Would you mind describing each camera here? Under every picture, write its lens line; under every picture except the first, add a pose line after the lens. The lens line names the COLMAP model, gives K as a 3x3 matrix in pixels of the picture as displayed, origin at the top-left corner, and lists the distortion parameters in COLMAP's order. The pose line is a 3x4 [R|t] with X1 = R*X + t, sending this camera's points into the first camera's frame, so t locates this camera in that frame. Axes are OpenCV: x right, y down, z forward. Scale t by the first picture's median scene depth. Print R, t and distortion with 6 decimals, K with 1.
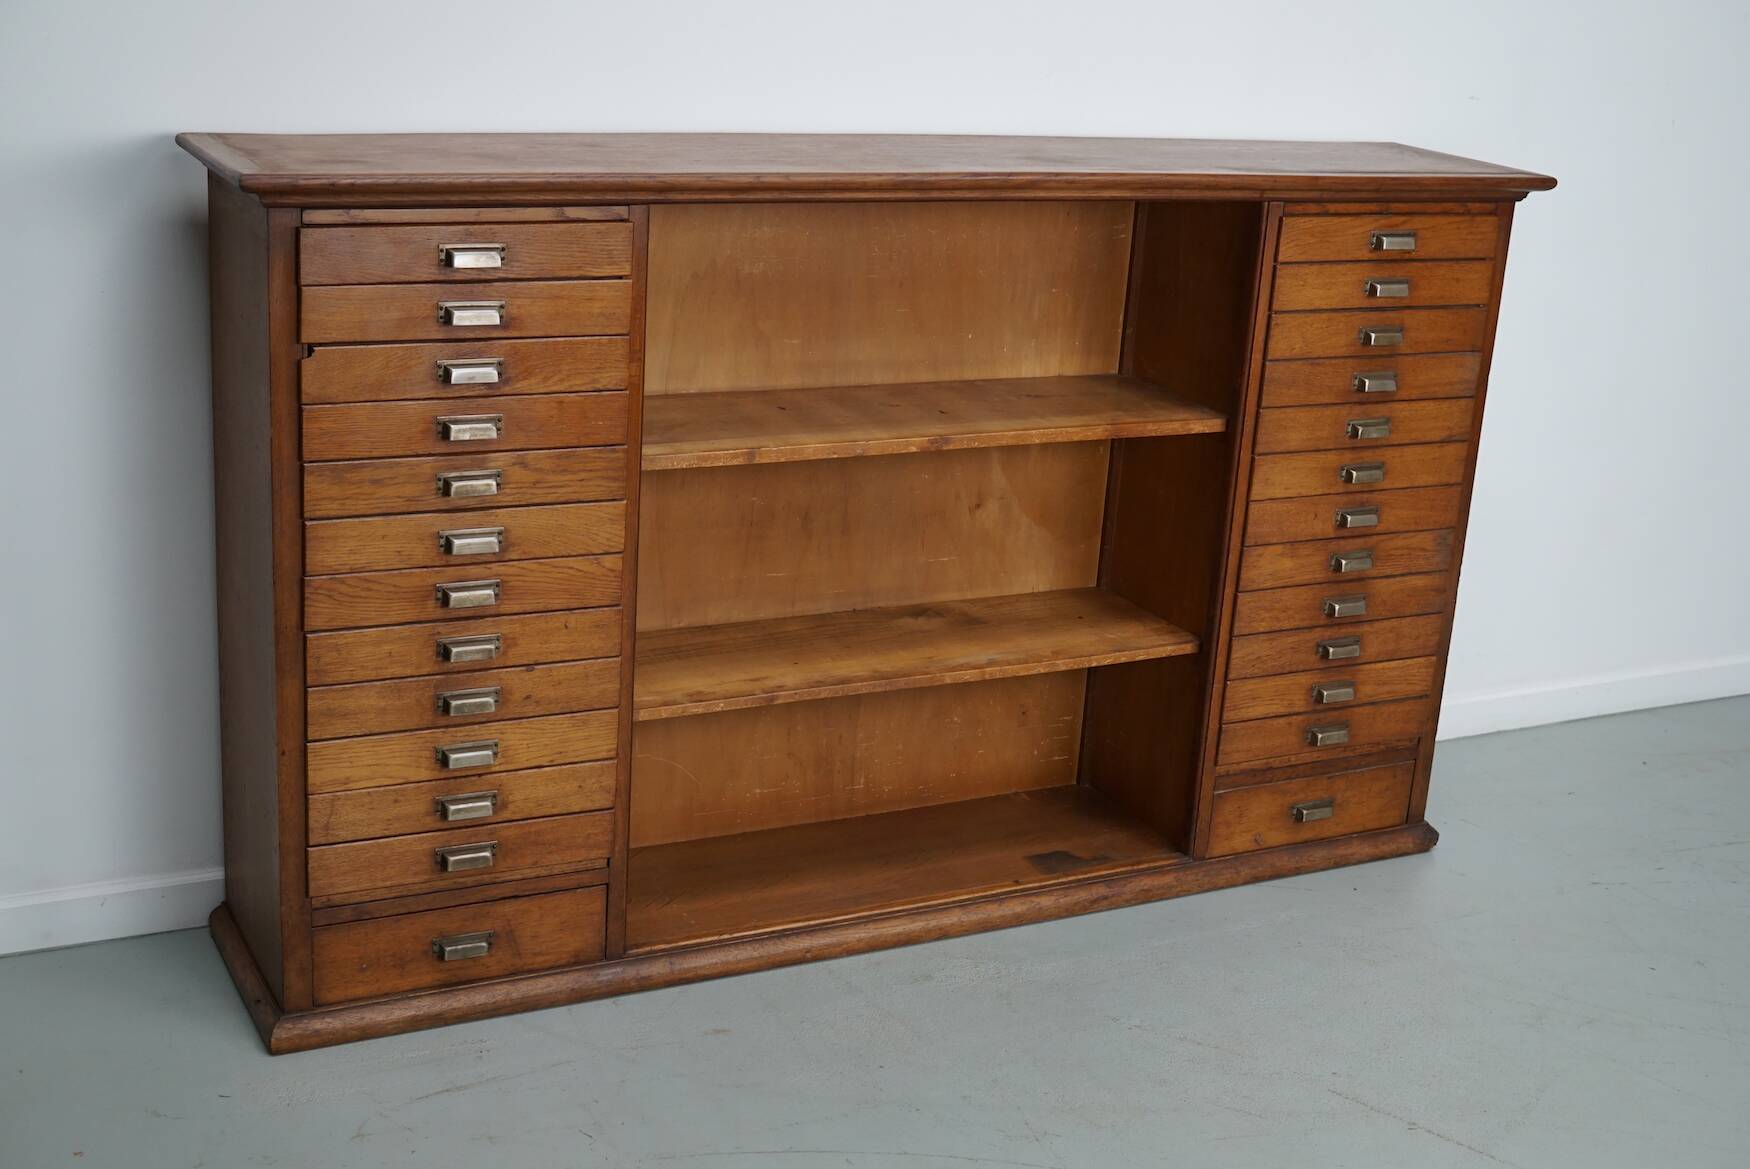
lens RADIAL K [[2259.3, 0, 877.3], [0, 2259.3, 597.4], [0, 0, 1]] dist [-0.152436, 0.337685]
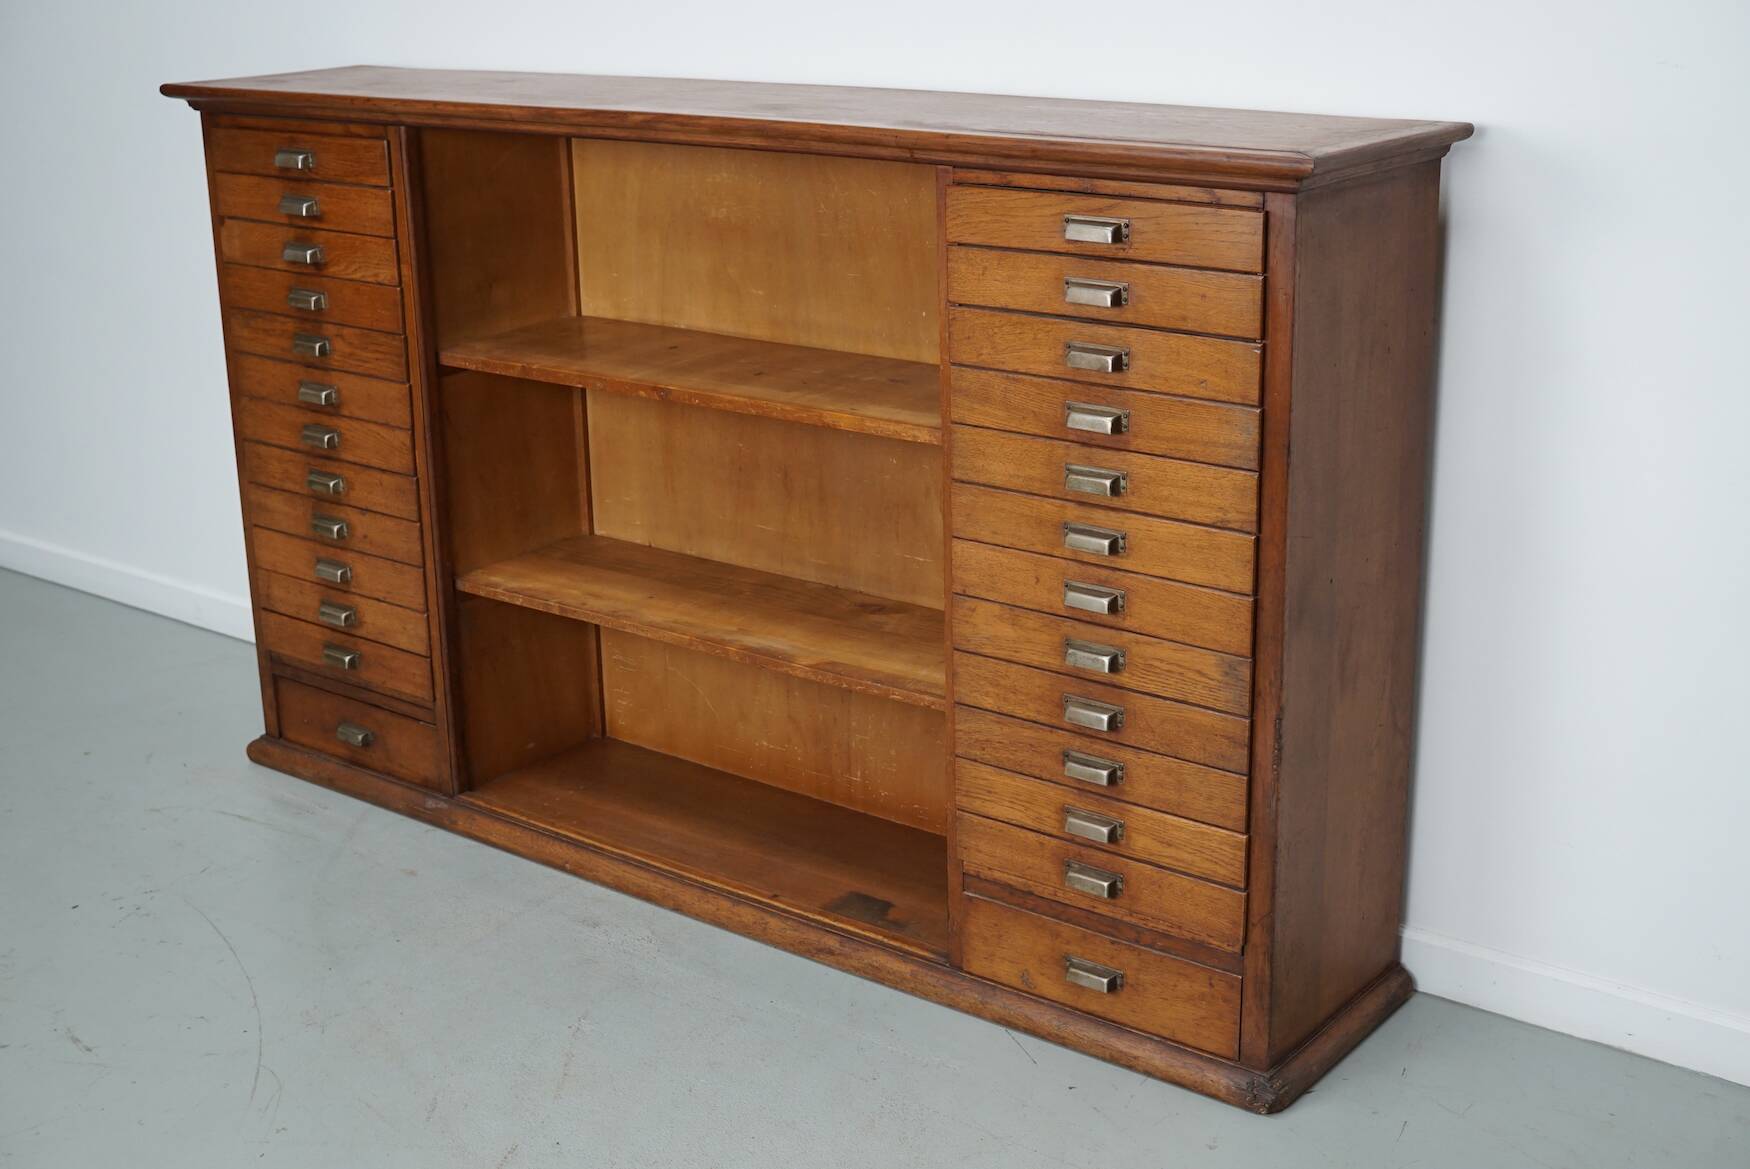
lens RADIAL K [[2259.3, 0, 877.3], [0, 2259.3, 597.4], [0, 0, 1]] dist [-0.152436, 0.337685]
pose [[0.416062, 0.209215, -0.884941, 0.967546], [-0.235446, 0.964772, 0.117391, -0.121910], [0.878326, 0.159514, 0.450664, 0.671571]]
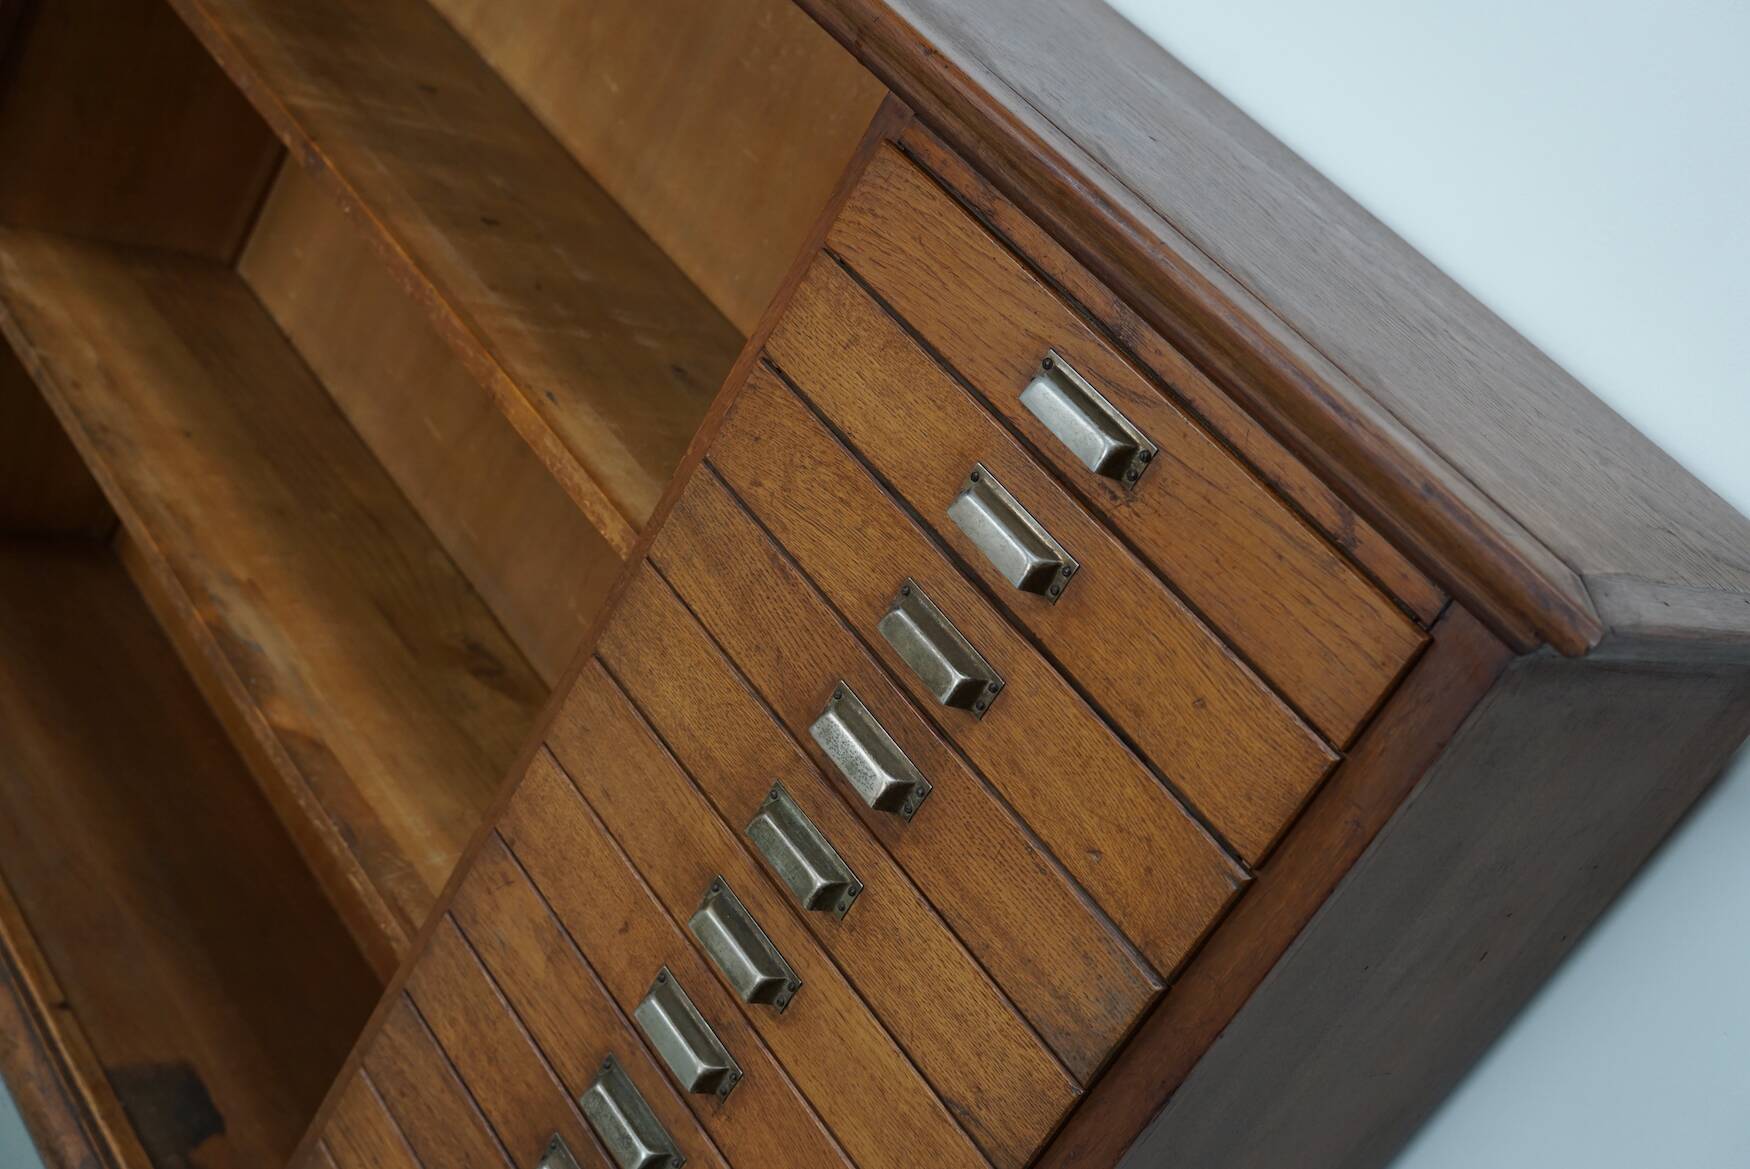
lens RADIAL K [[2259.3, 0, 877.3], [0, 2259.3, 597.4], [0, 0, 1]] dist [-0.152436, 0.337685]
pose [[0.230928, 0.494166, -0.838136, 0.557436], [-0.714124, 0.671151, 0.198952, -0.202318], [0.660832, 0.552590, 0.507884, 0.899062]]
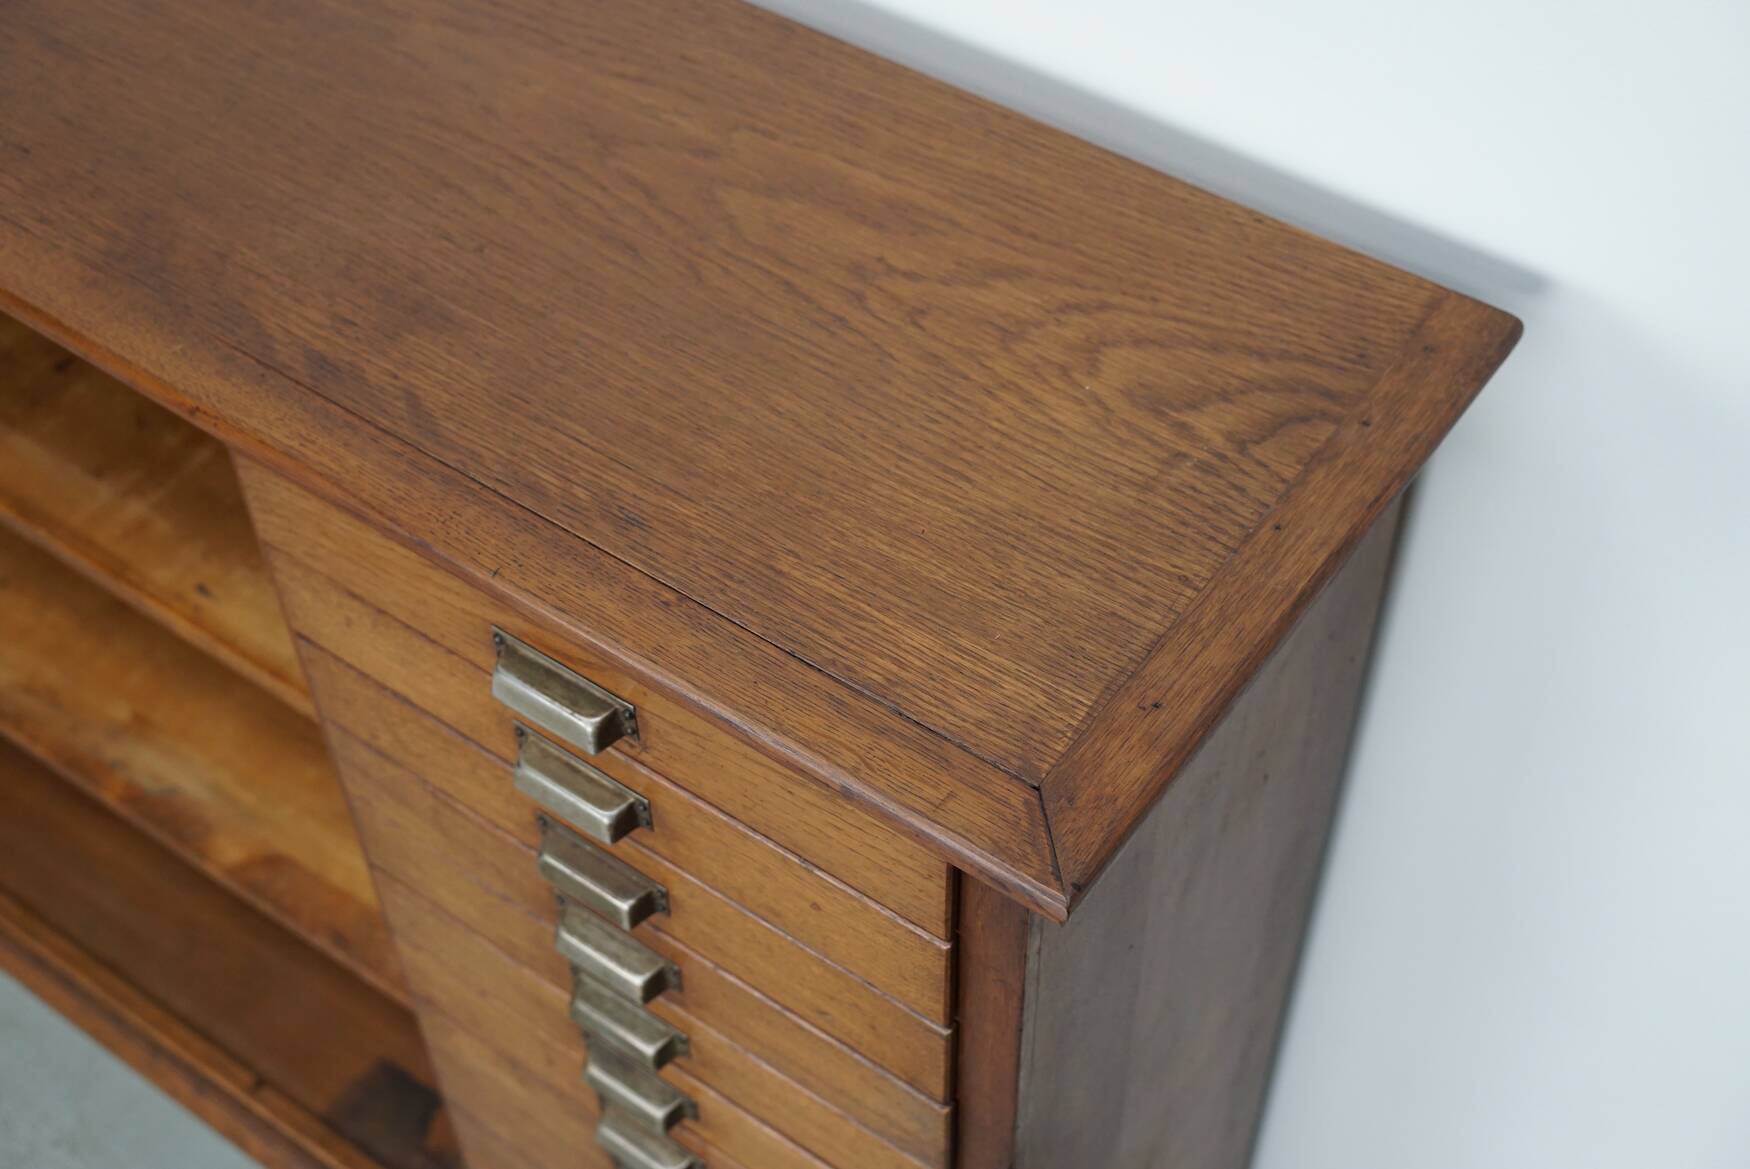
lens RADIAL K [[2259.3, 0, 877.3], [0, 2259.3, 597.4], [0, 0, 1]] dist [-0.152436, 0.337685]
pose [[0.456778, 0.617676, -0.640180, 0.476652], [-0.233468, 0.777654, 0.583735, -0.388121], [0.858398, -0.117176, 0.499422, 0.962895]]
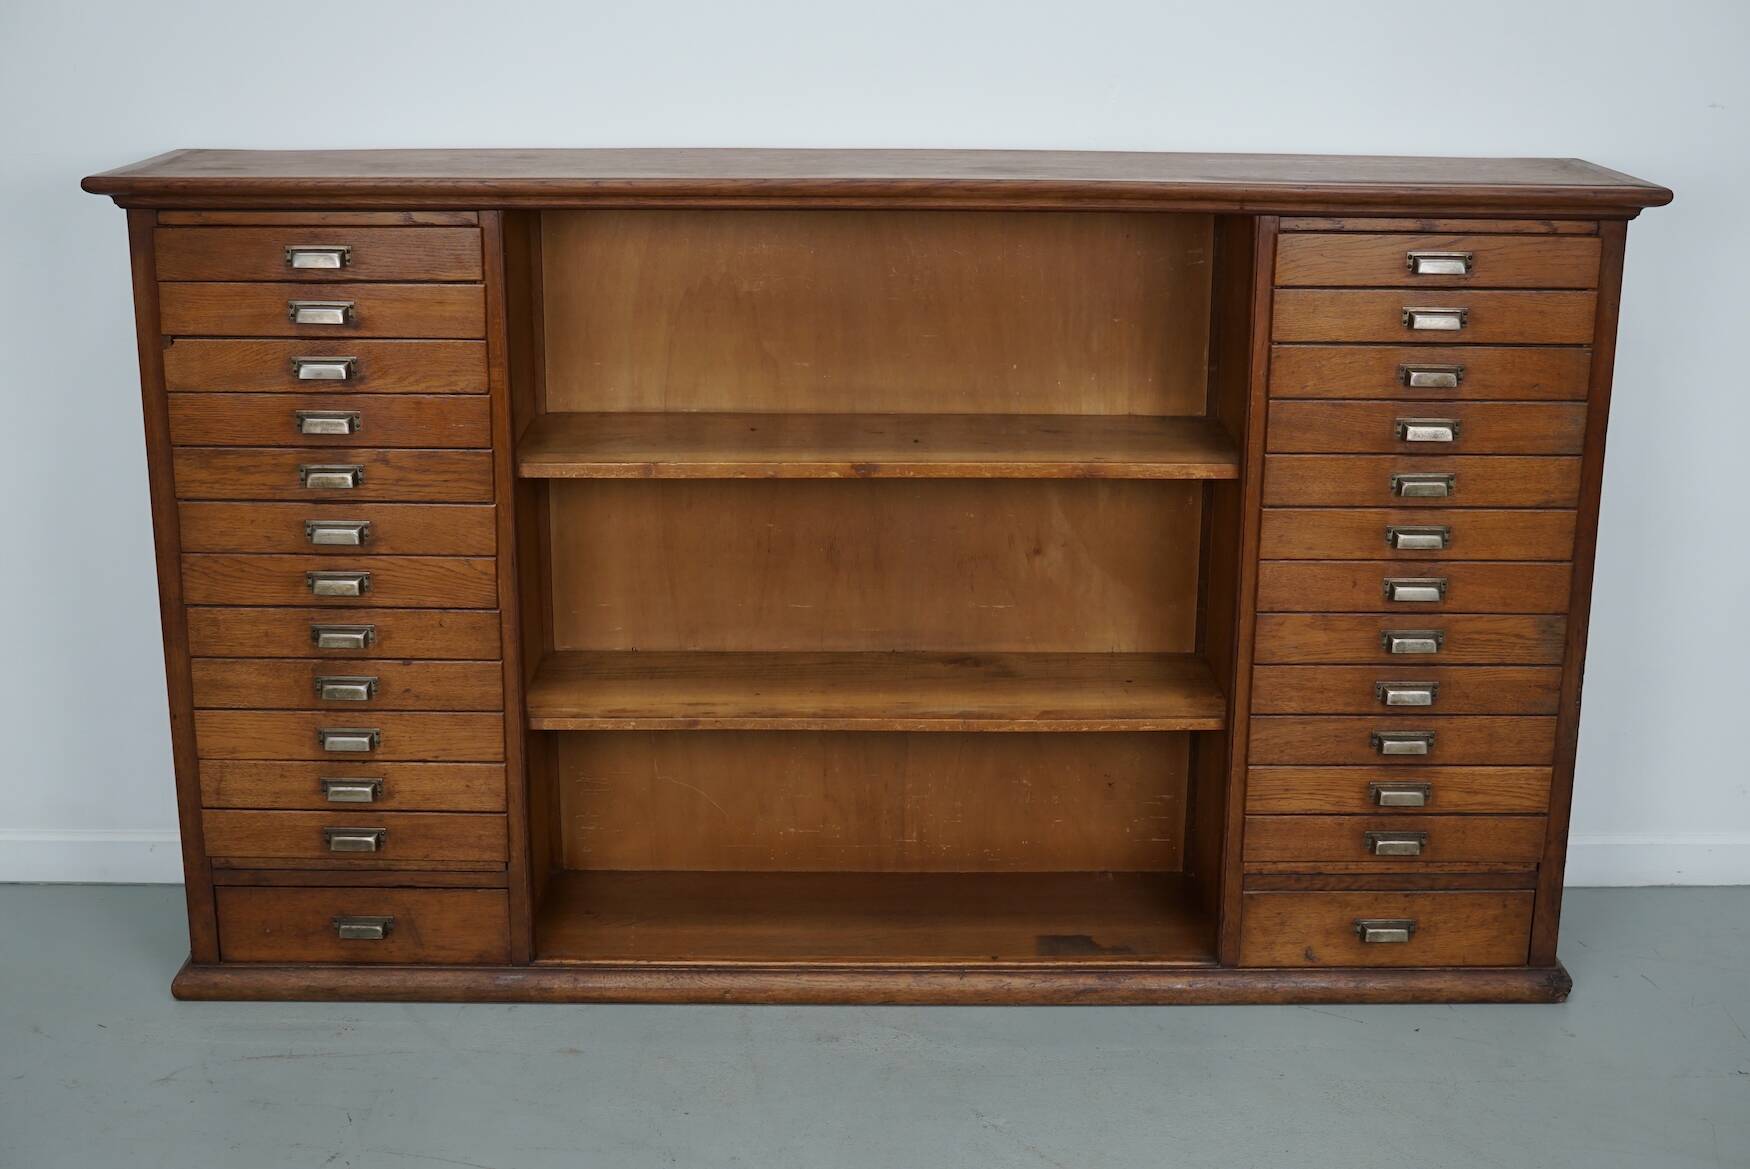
lens RADIAL K [[2259.3, 0, 877.3], [0, 2259.3, 597.4], [0, 0, 1]] dist [-0.152436, 0.337685]
pose [[0.891640, 0.071456, -0.447071, 0.466578], [-0.089937, 0.995742, -0.020218, 0.003205], [0.443723, 0.058235, 0.894270, 0.167608]]
